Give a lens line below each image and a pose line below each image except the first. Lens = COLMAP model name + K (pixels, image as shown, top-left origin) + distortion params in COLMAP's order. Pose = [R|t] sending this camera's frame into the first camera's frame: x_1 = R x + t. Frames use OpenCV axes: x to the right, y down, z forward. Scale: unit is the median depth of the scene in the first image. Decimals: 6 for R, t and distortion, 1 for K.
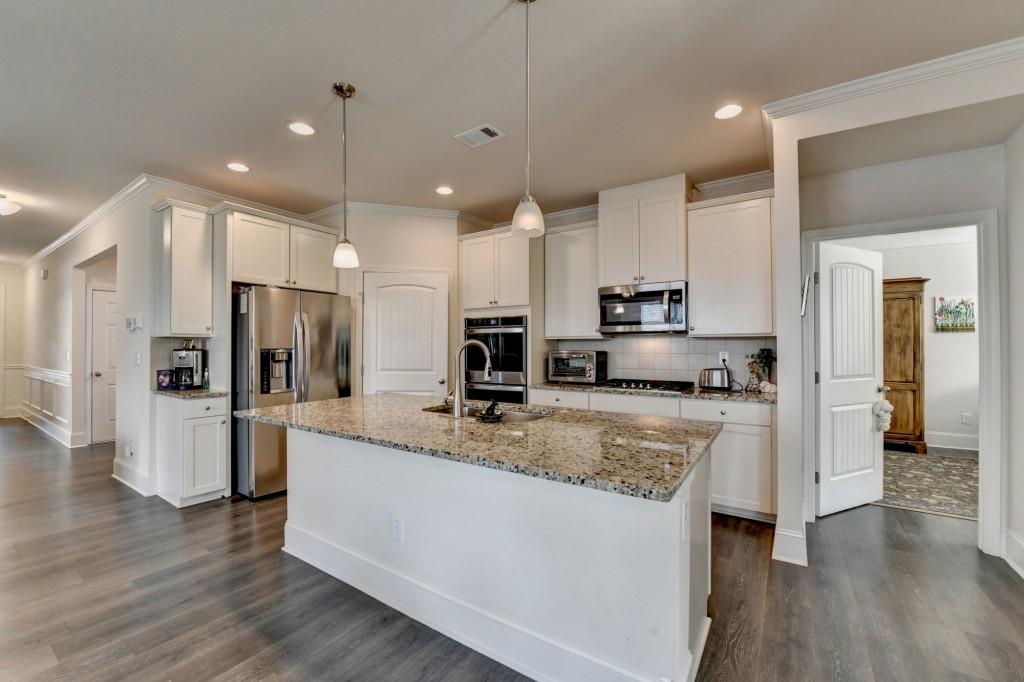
lens RADIAL K [[424.3, 0, 490.6], [0, 424.3, 342.7], [0, 0, 1]] dist [-0.017421, -0.001239]
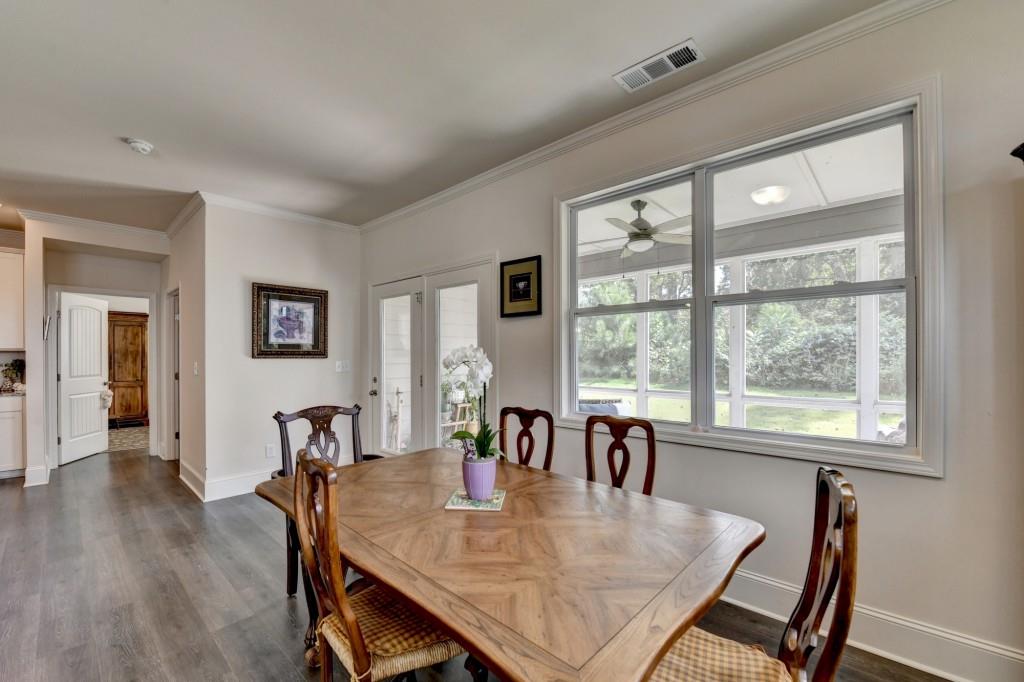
lens RADIAL K [[424.3, 0, 509.6], [0, 424.3, 357.0], [0, 0, 1]] dist [-0.017421, -0.001239]
pose [[0.130642, -0.002474, 0.991427, -0.495103], [-0.005521, 0.999980, 0.003222, -0.007093], [-0.991414, -0.005895, 0.130625, -0.801909]]
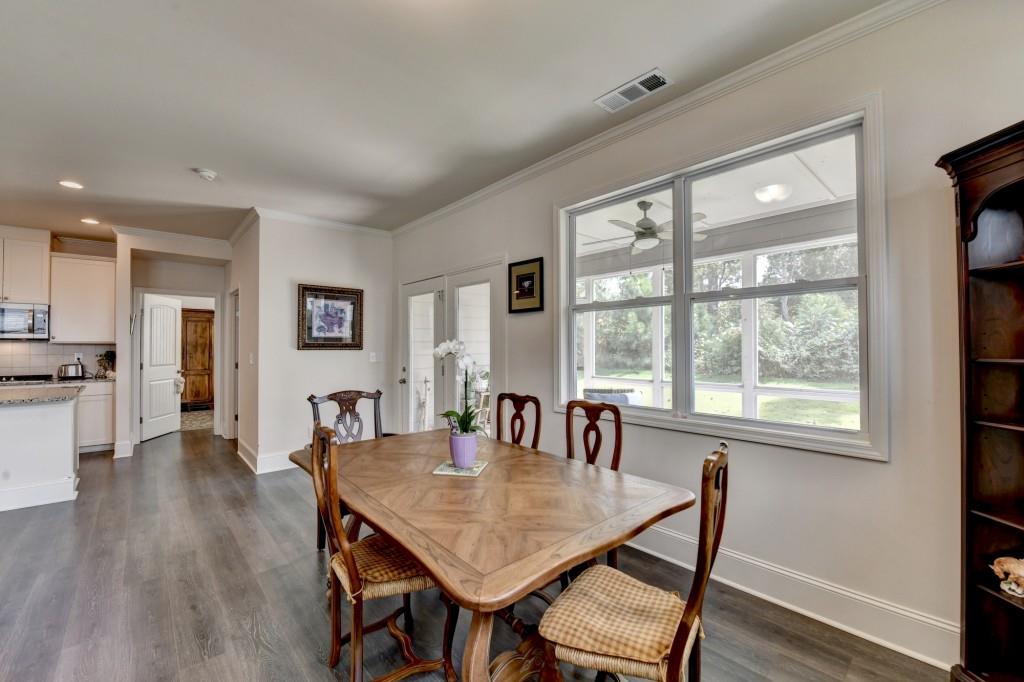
lens RADIAL K [[424.3, 0, 515.2], [0, 424.3, 342.6], [0, 0, 1]] dist [-0.017421, -0.001239]
pose [[0.224745, 0.010990, 0.974356, -0.587182], [-0.005519, 0.999935, -0.010005, -0.009690], [-0.974402, -0.003129, 0.224791, -0.923982]]
